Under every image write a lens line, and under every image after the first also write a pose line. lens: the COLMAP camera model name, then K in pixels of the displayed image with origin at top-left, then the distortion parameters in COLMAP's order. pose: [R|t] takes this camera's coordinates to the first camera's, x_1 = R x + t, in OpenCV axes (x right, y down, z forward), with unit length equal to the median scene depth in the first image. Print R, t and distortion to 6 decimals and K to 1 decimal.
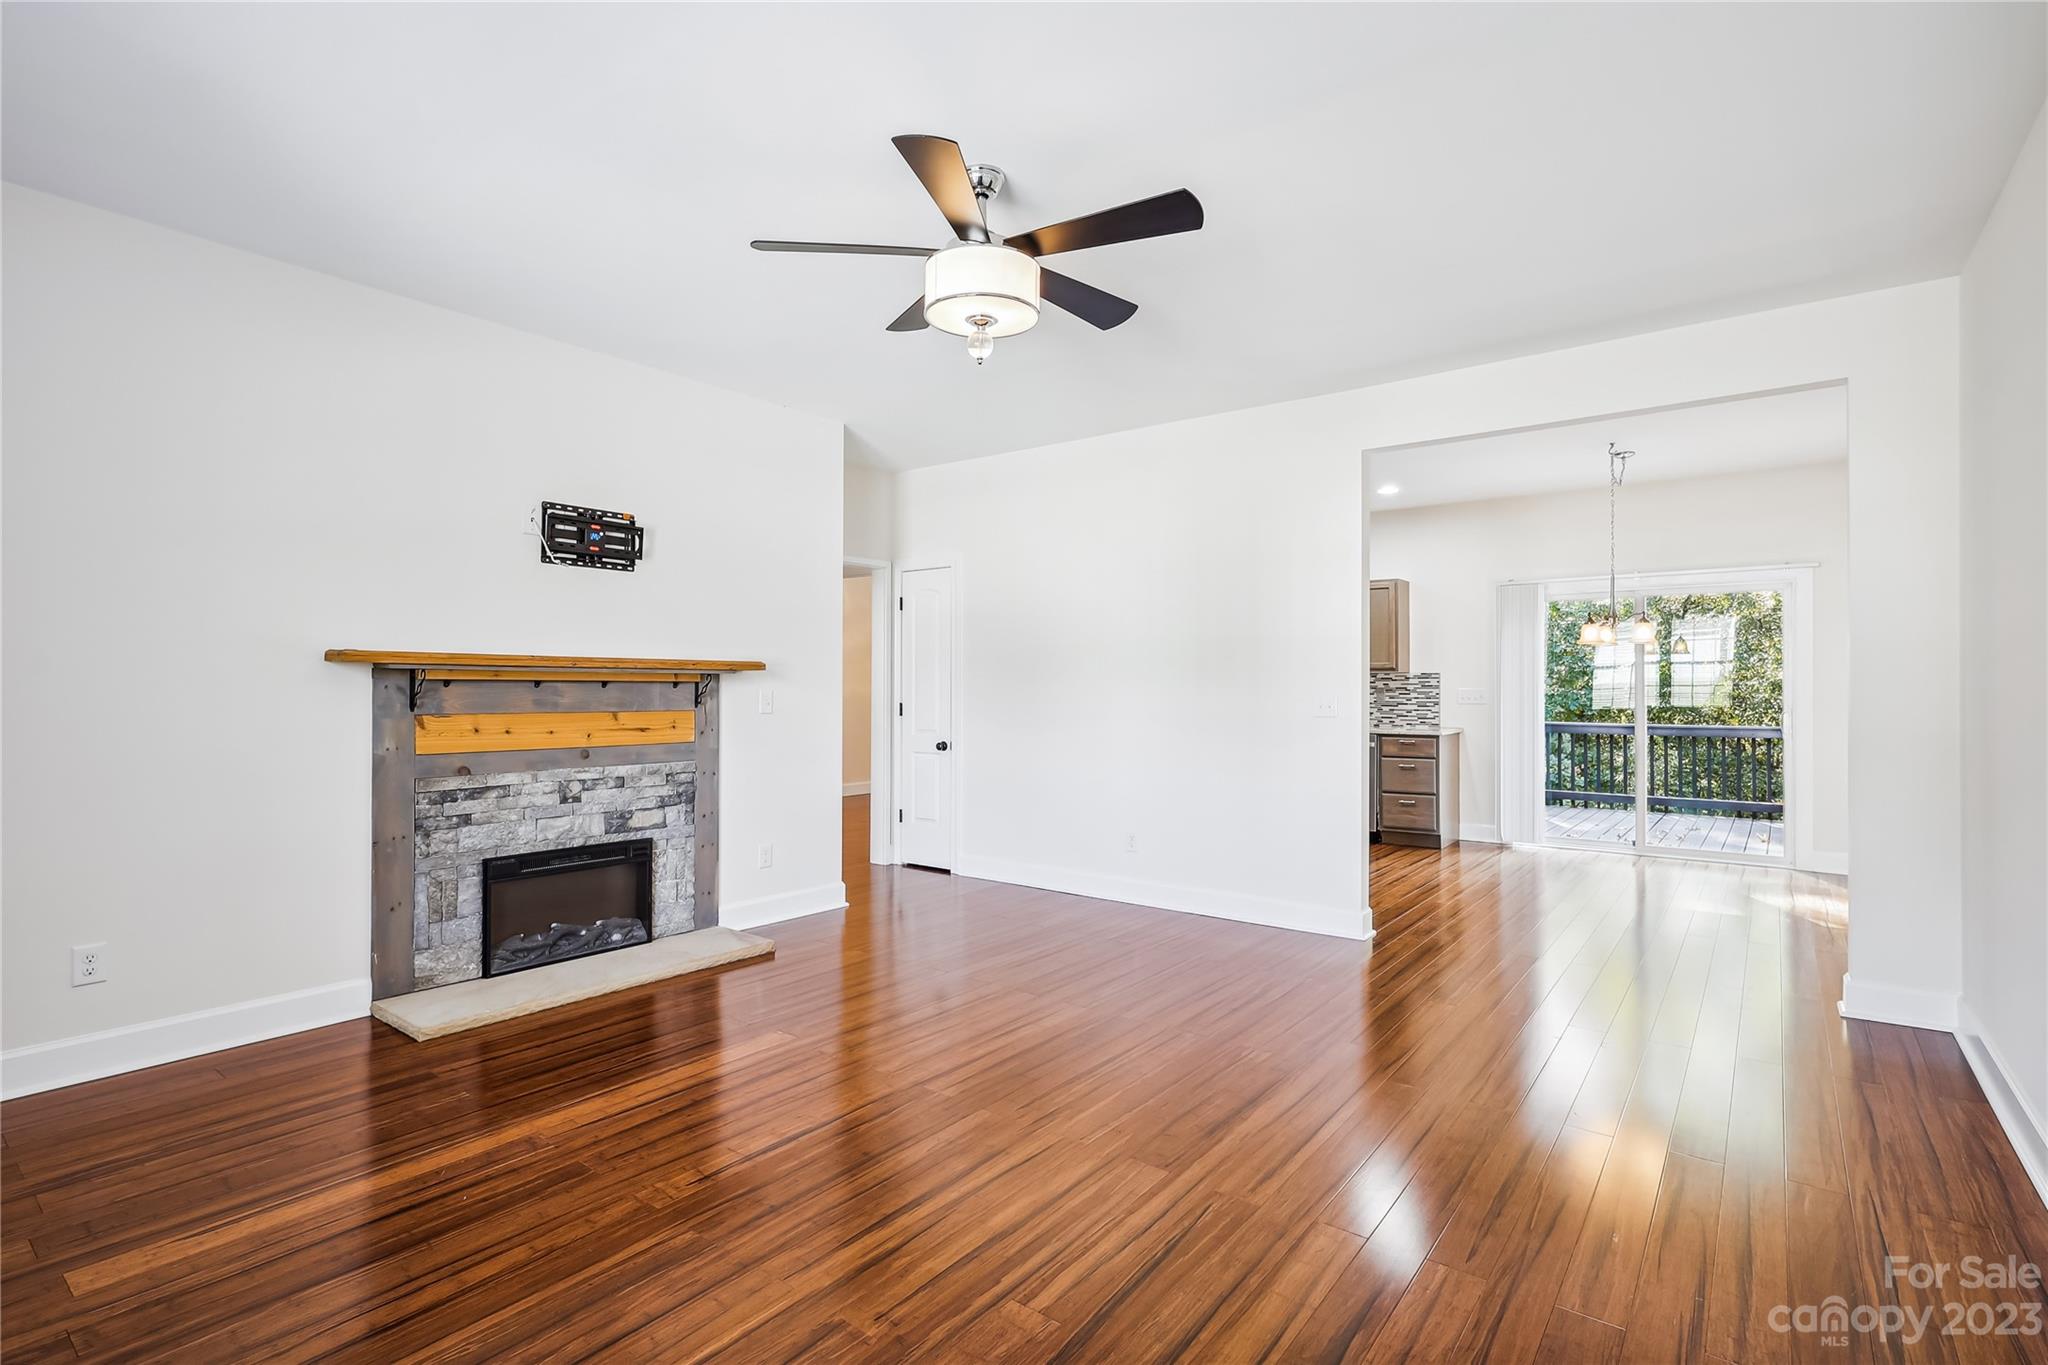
lens RADIAL K [[969.7, 0, 1024.6], [0, 969.7, 682.3], [0, 0, 1]] dist [-0.006371, 0.002260]
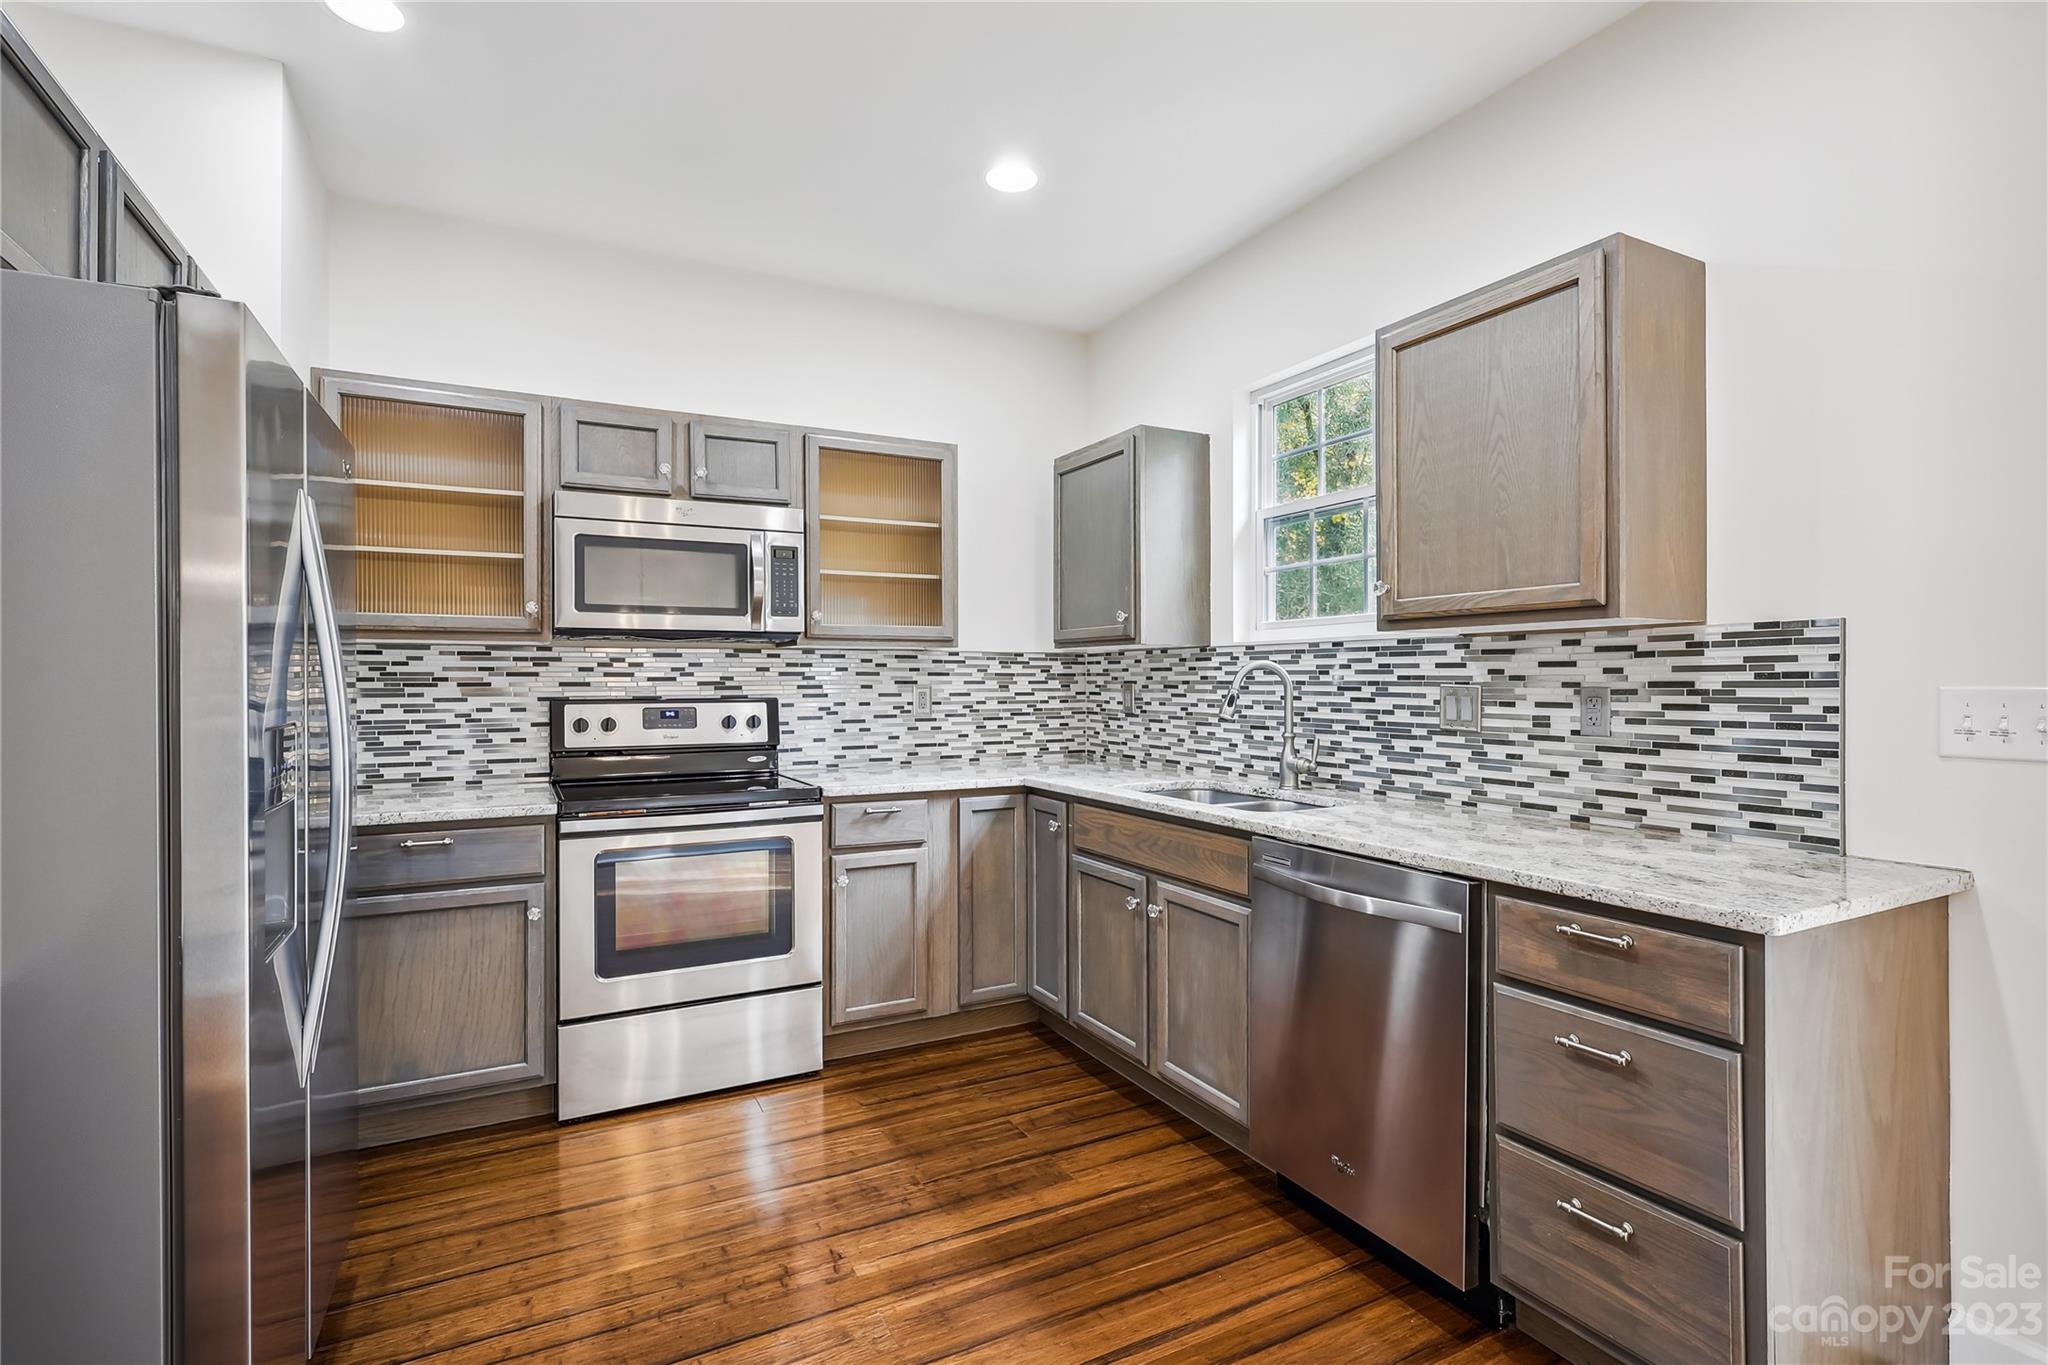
lens RADIAL K [[969.7, 0, 1022.4], [0, 969.7, 677.6], [0, 0, 1]] dist [-0.006371, 0.002260]
pose [[0.907468, -0.003181, -0.420108, 0.670736], [0.003240, 0.999995, -0.000574, 0.007304], [0.420108, -0.000840, 0.907474, 1.367324]]
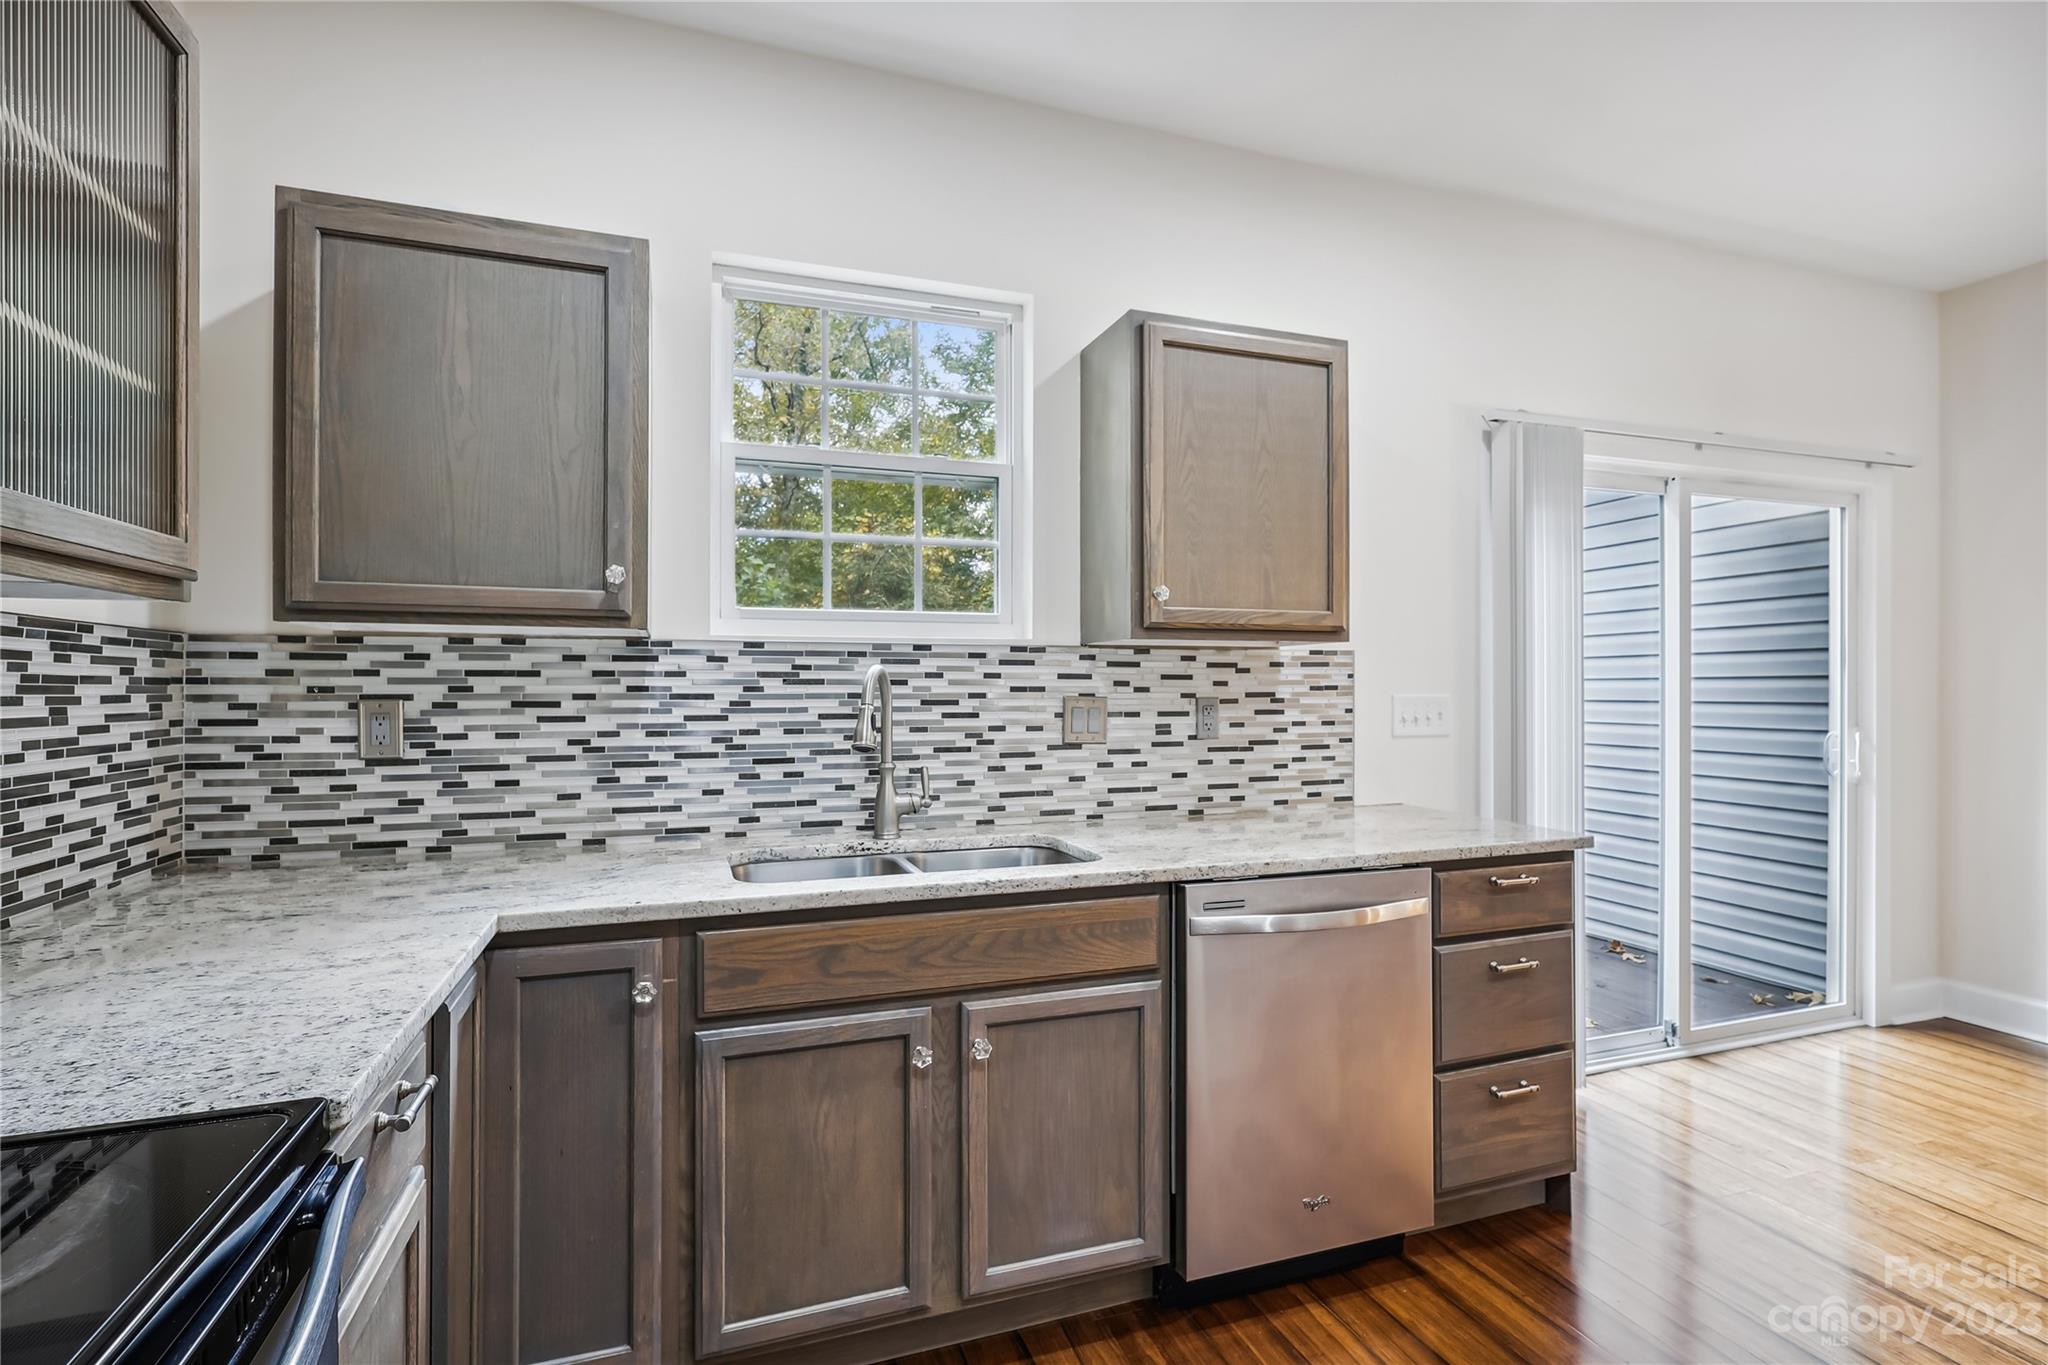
lens RADIAL K [[969.7, 0, 1014.5], [0, 969.7, 684.0], [0, 0, 1]] dist [-0.006371, 0.002260]
pose [[0.549634, 0.002421, 0.835402, 0.130277], [0.000068, 0.999996, -0.002943, 0.006453], [-0.835406, 0.001675, 0.549631, 1.752544]]
